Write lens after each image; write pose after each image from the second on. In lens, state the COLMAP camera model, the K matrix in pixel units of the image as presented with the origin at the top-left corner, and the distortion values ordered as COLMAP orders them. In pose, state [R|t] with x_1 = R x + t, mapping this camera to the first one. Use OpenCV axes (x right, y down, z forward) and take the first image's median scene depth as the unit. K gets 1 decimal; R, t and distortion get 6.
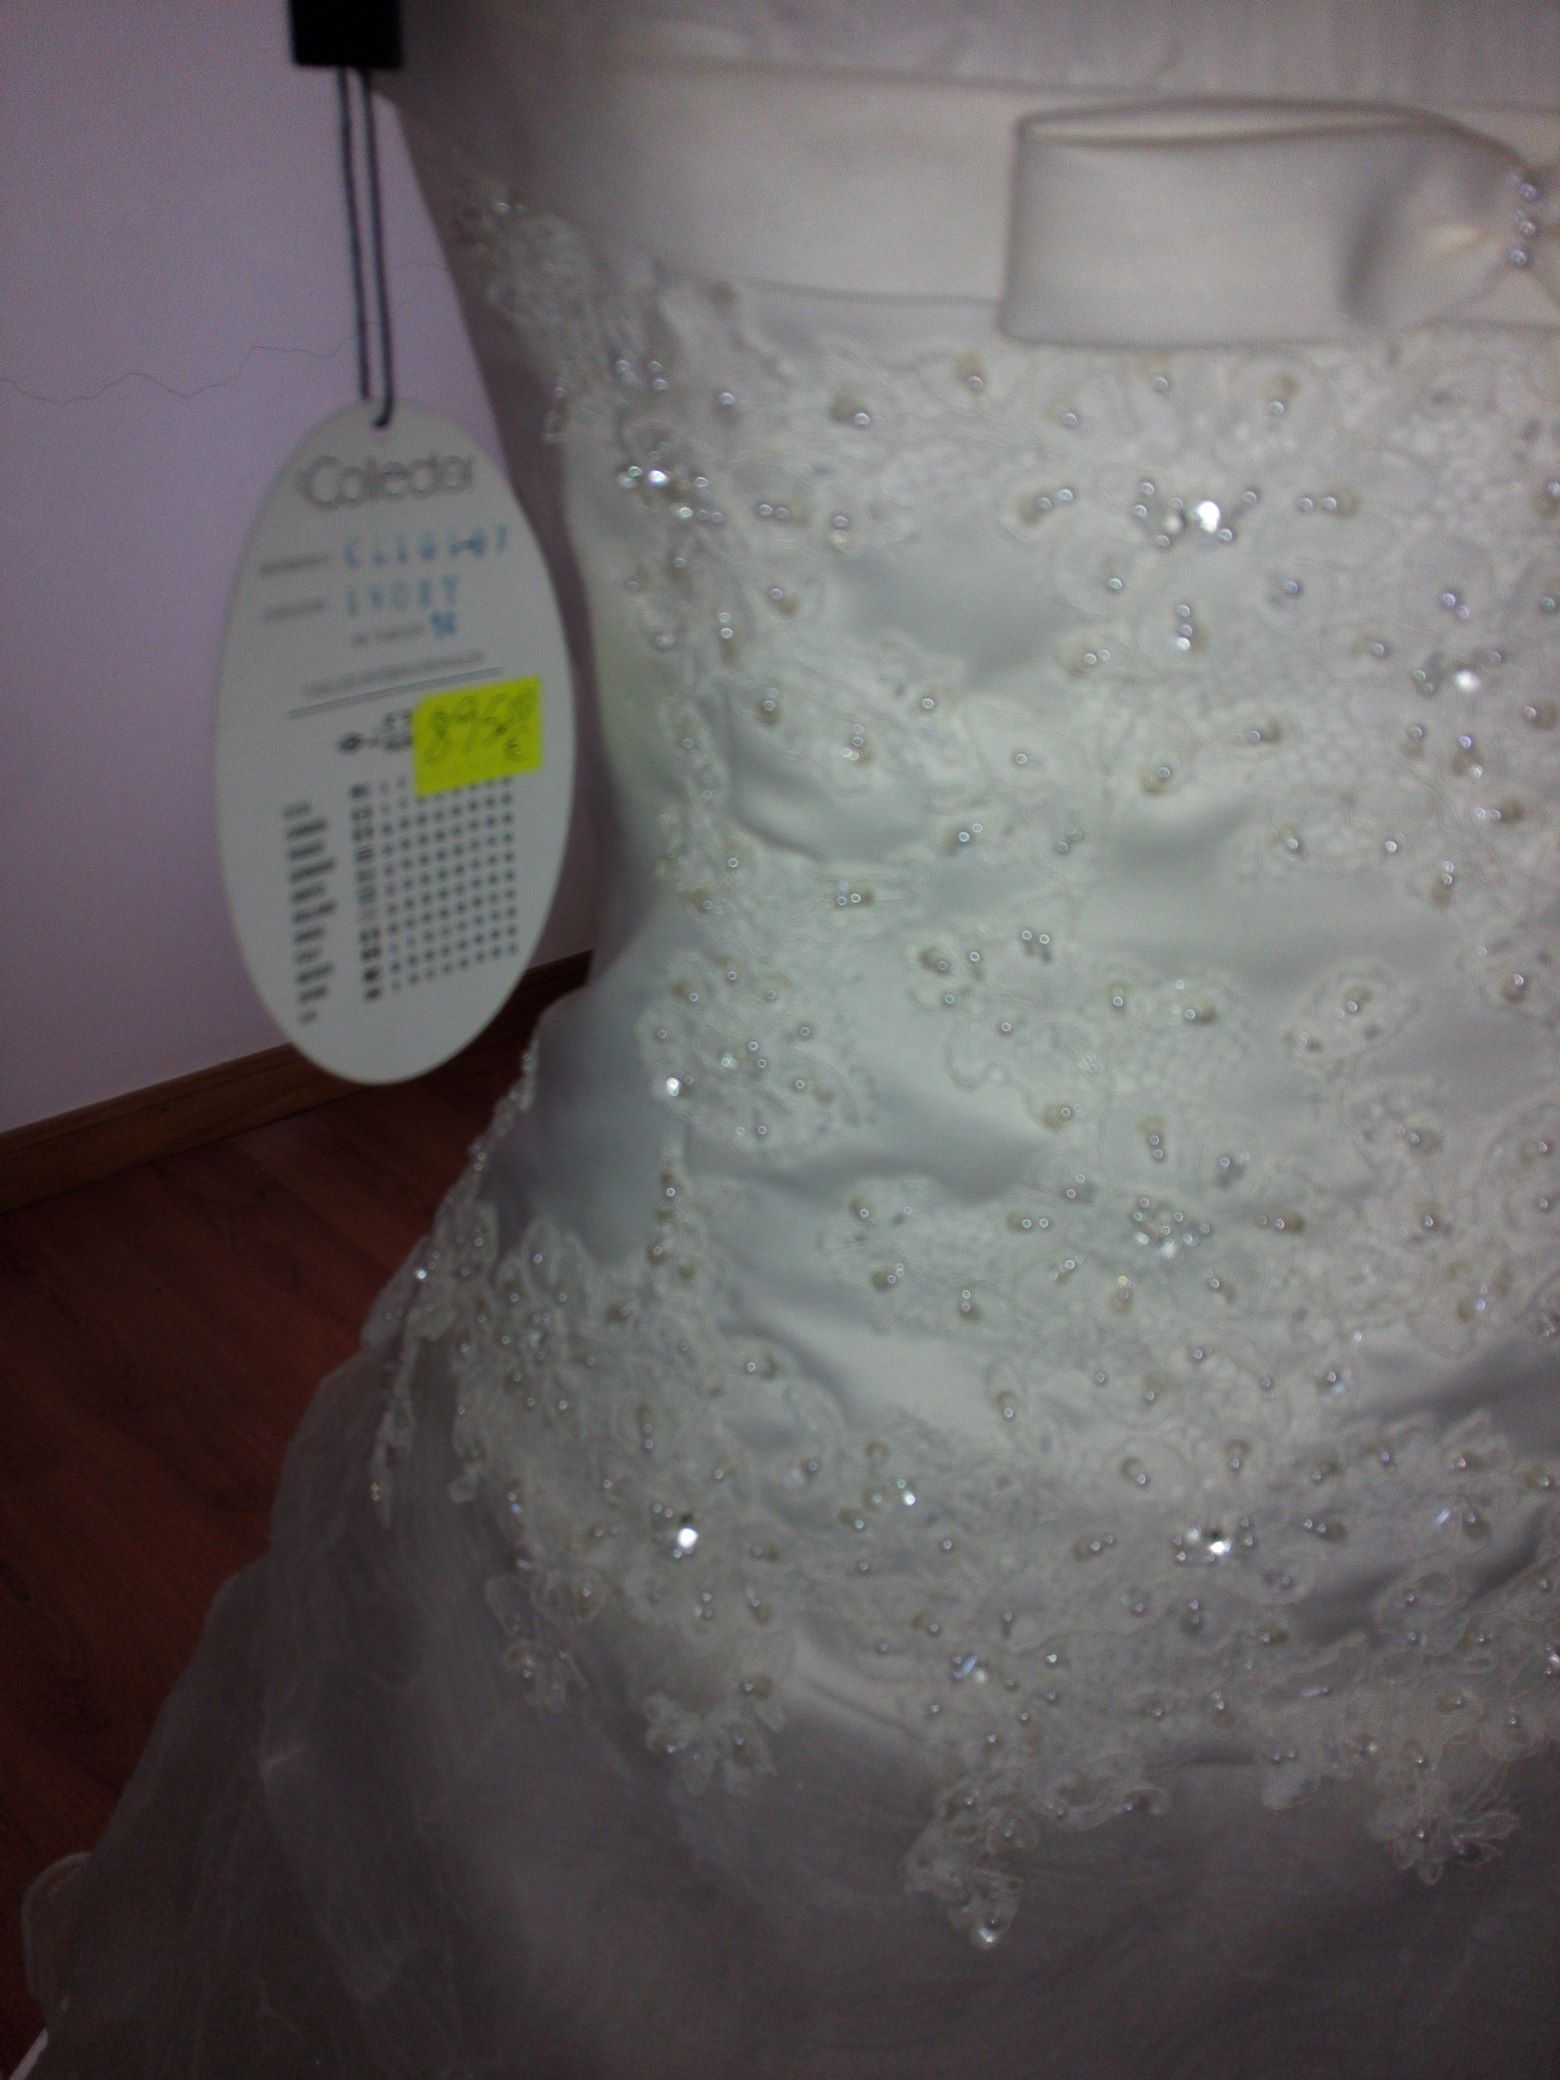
lens RADIAL K [[1611.4, 0, 723.4], [0, 1611.4, 1045.0], [0, 0, 1]] dist [0.063222, -0.072310]
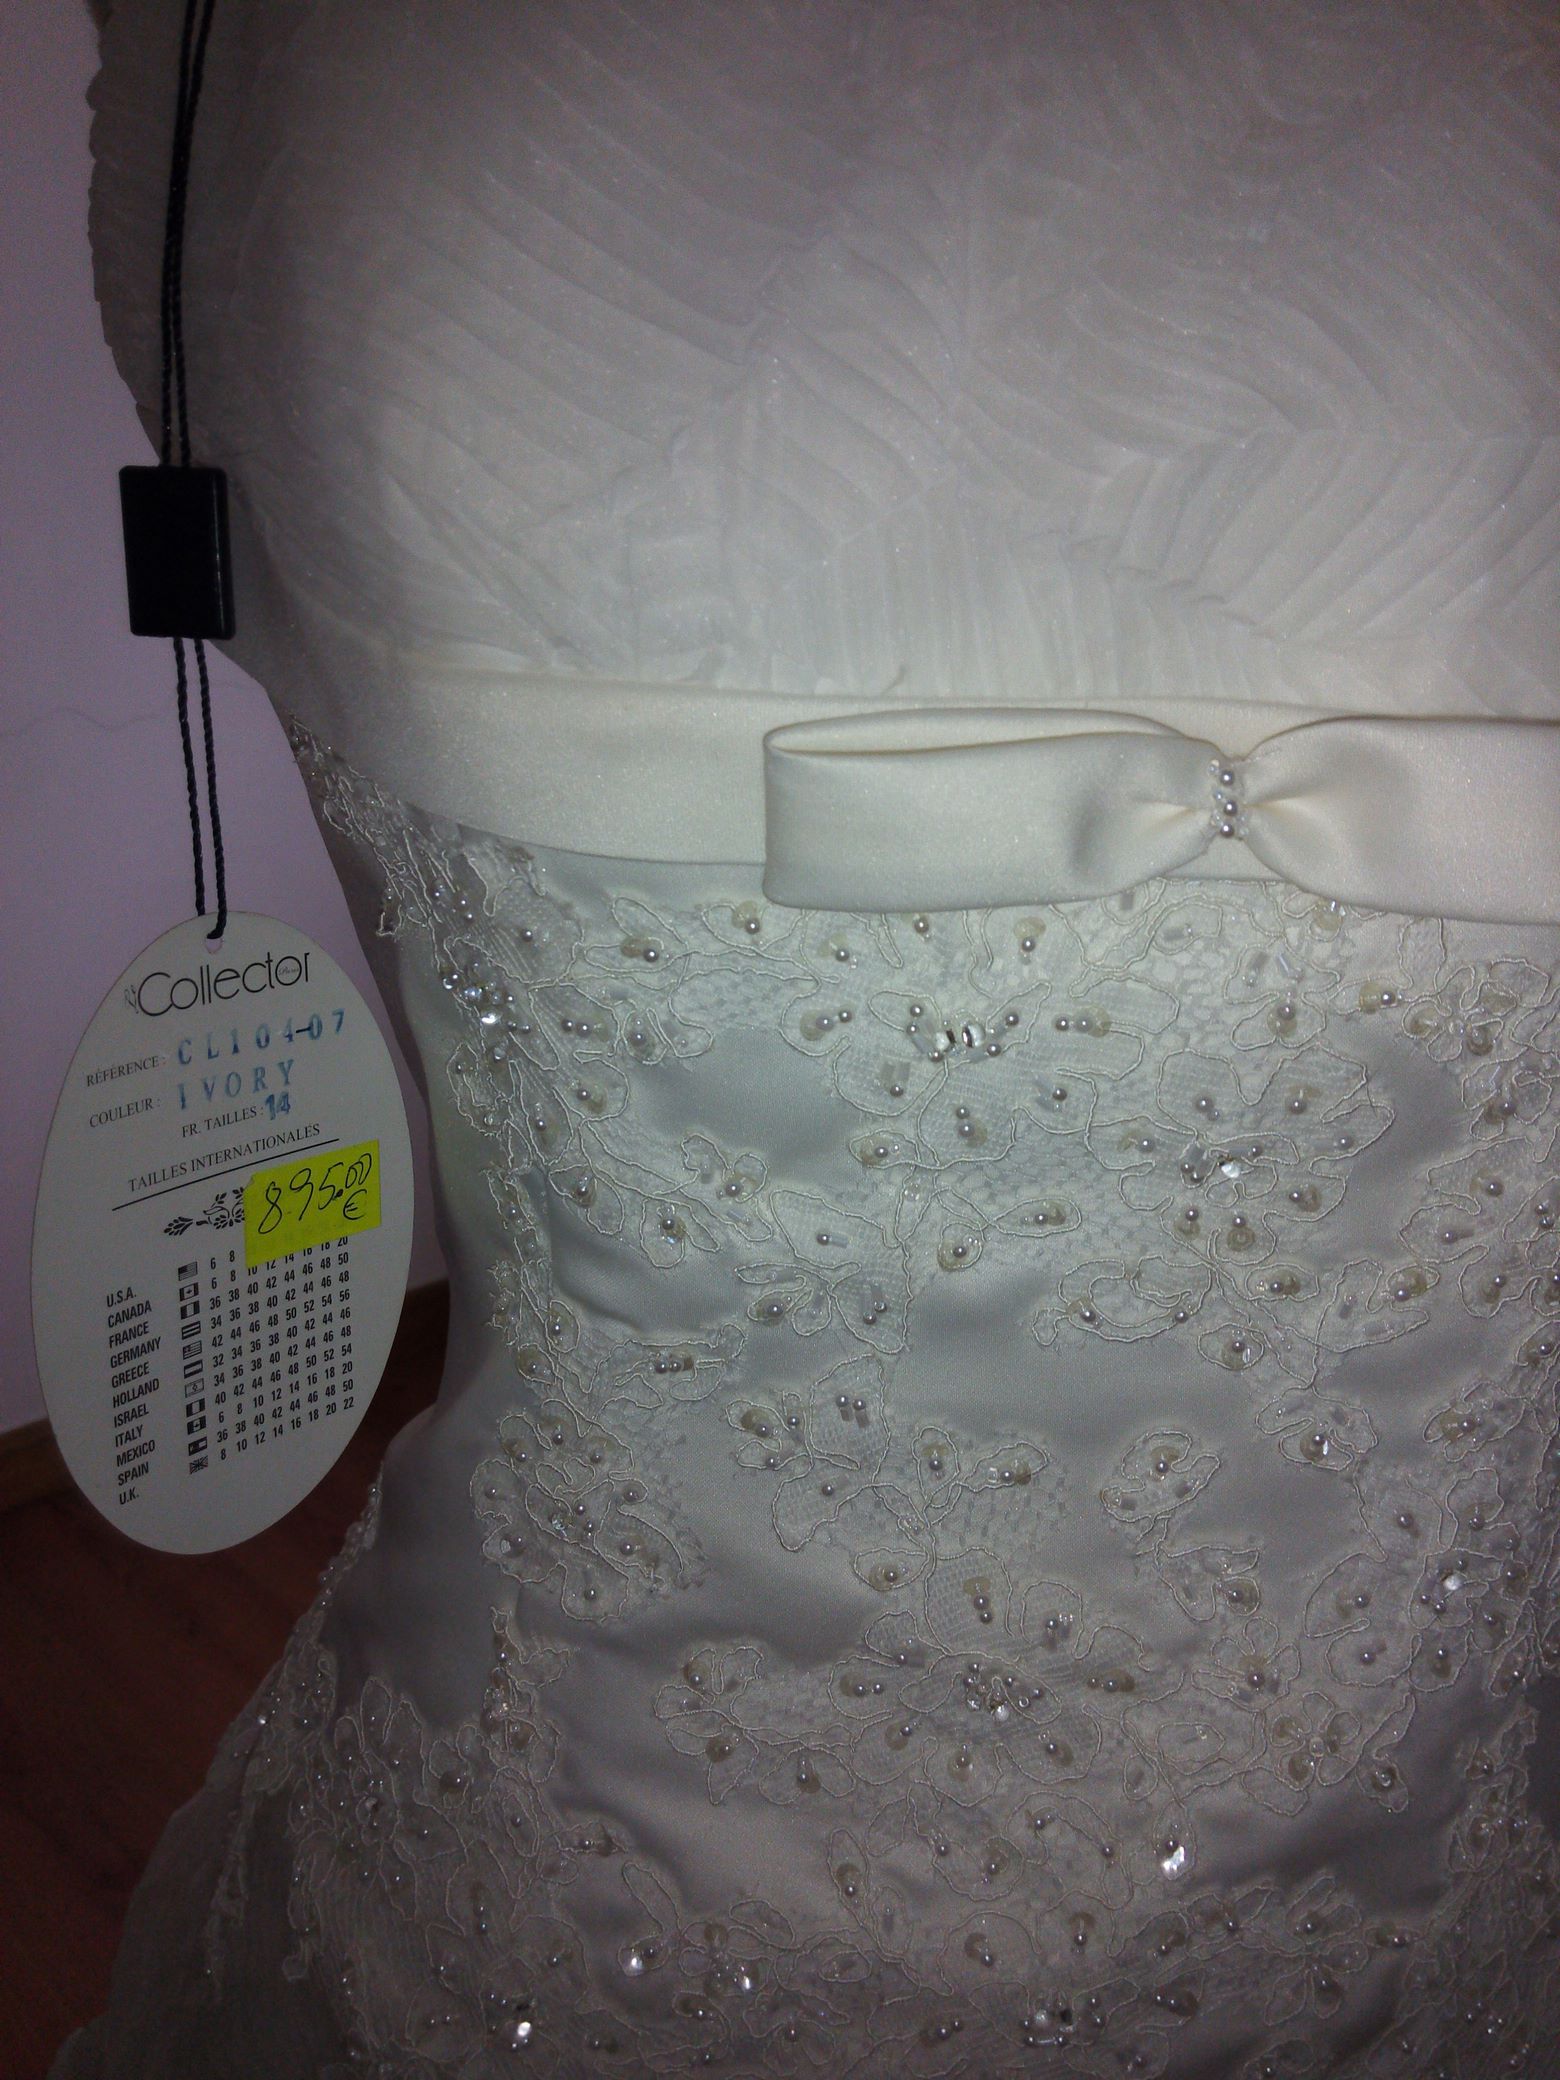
lens RADIAL K [[1611.4, 0, 731.0], [0, 1611.4, 1056.8], [0, 0, 1]] dist [0.063222, -0.072310]
pose [[0.999126, -0.010999, 0.040326, 0.075409], [0.017421, 0.986546, -0.162551, -0.113160], [-0.037995, 0.163111, 0.985876, -0.042091]]
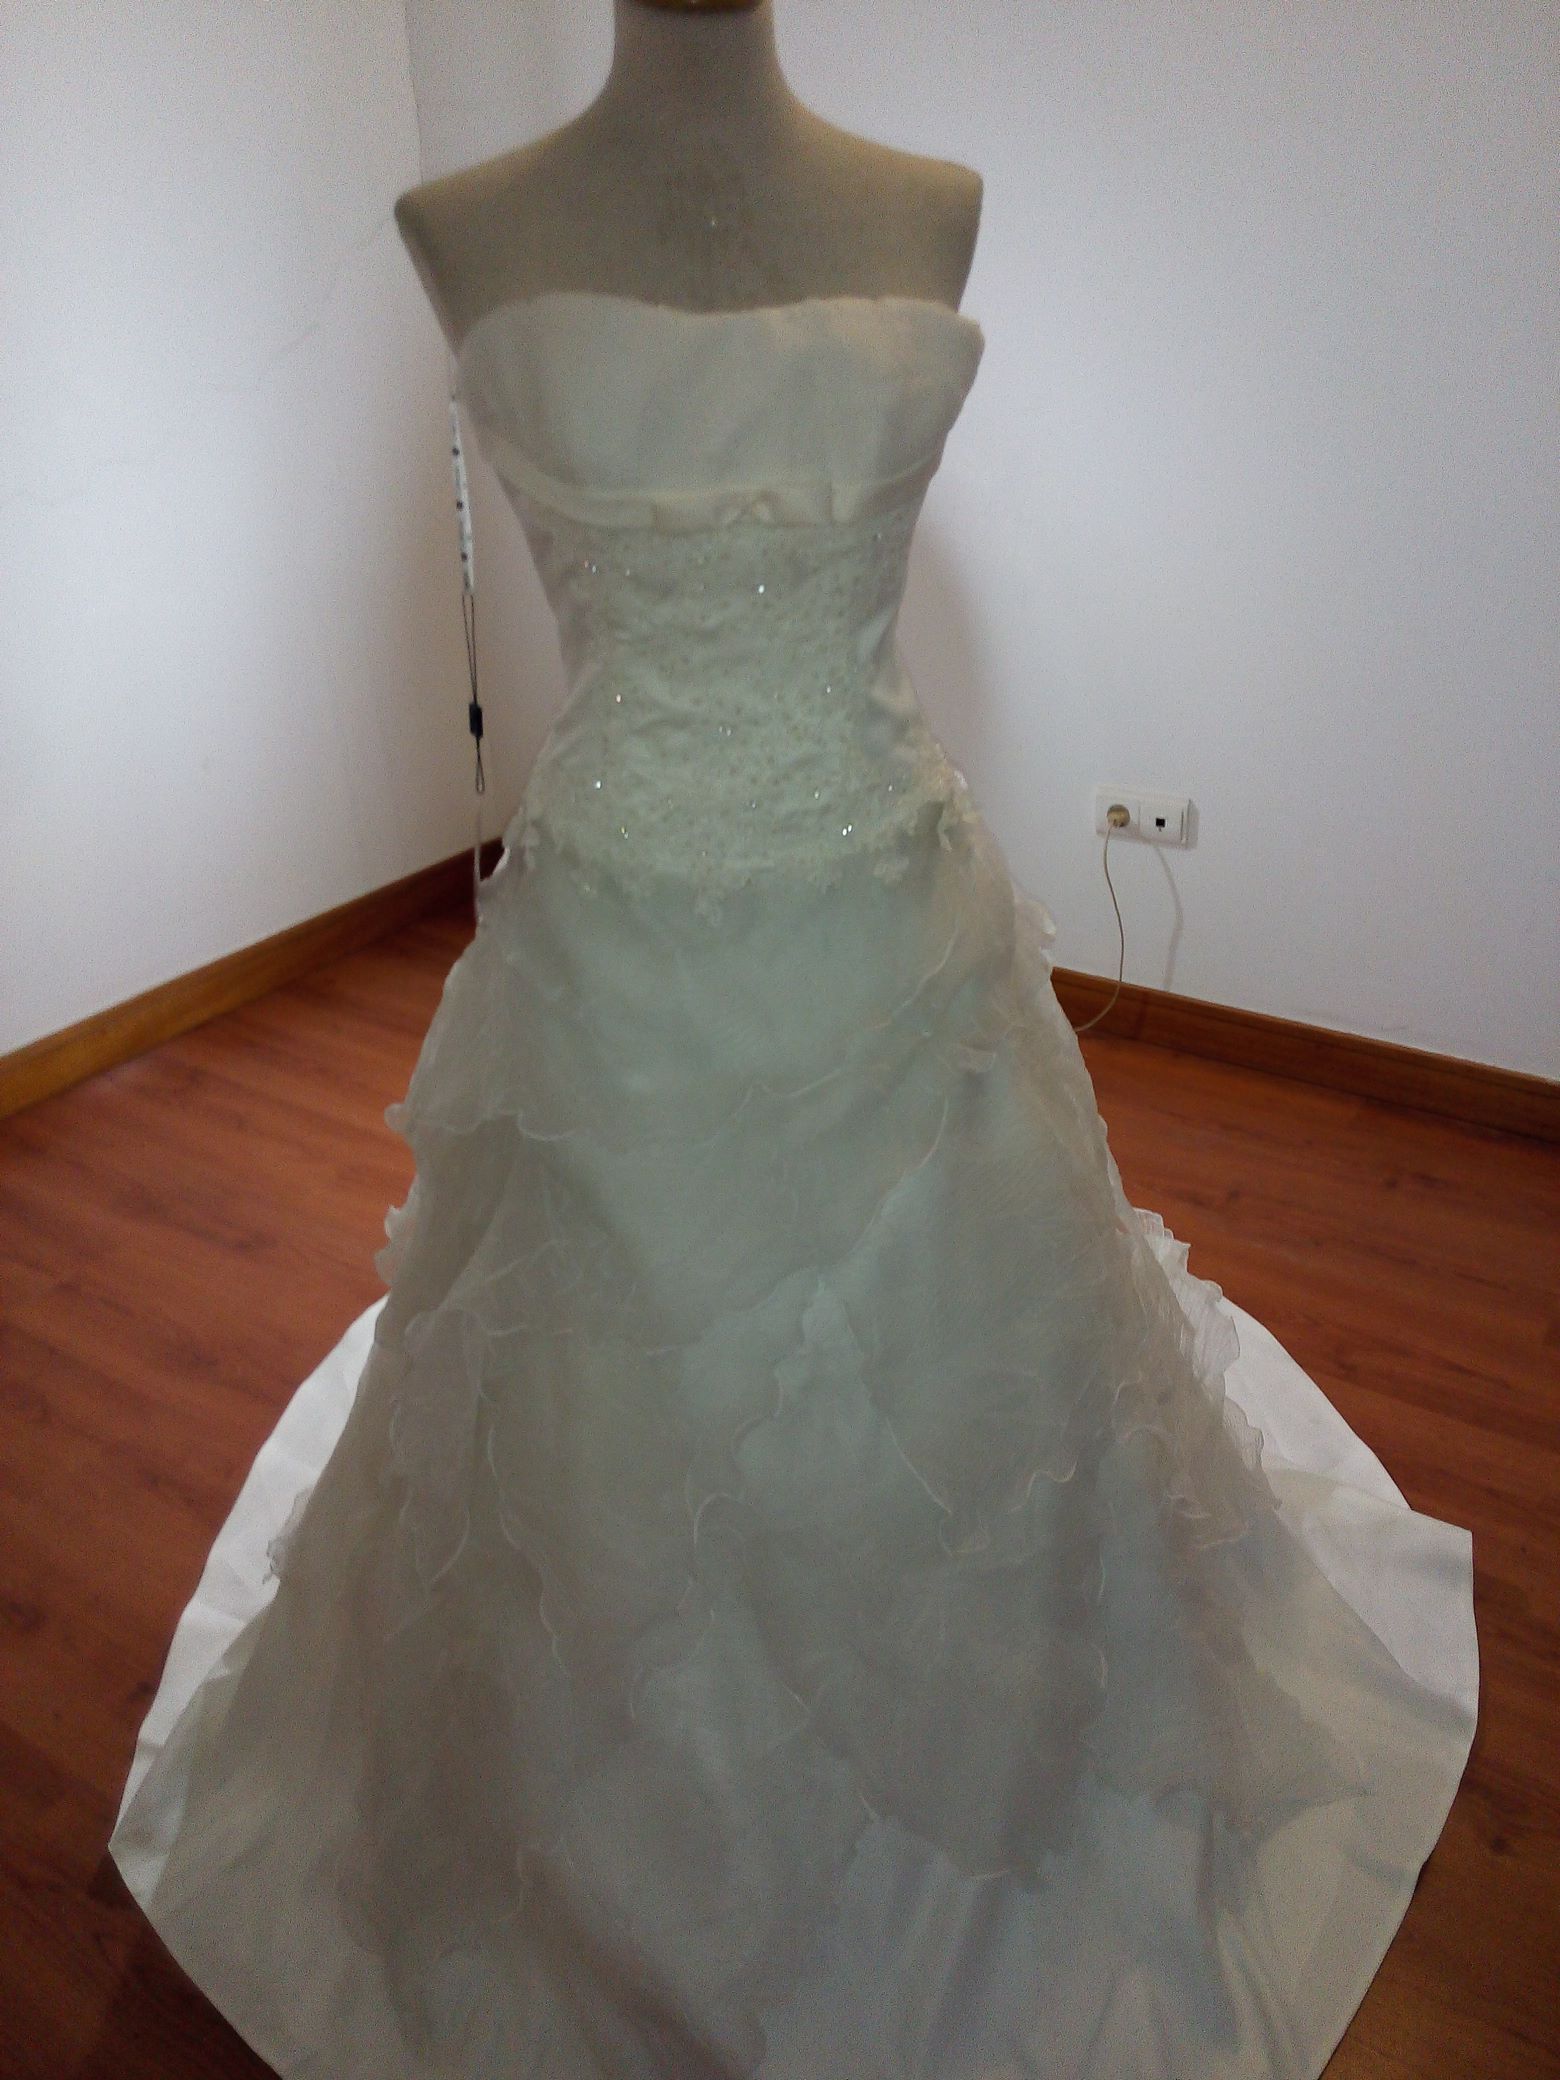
lens RADIAL K [[1611.4, 0, 793.5], [0, 1611.4, 1060.6], [0, 0, 1]] dist [0.063222, -0.072310]
pose [[0.971095, -0.159703, 0.177399, -0.459121], [0.156007, 0.987147, 0.034681, 0.876183], [-0.180658, -0.006003, 0.983528, -3.274867]]
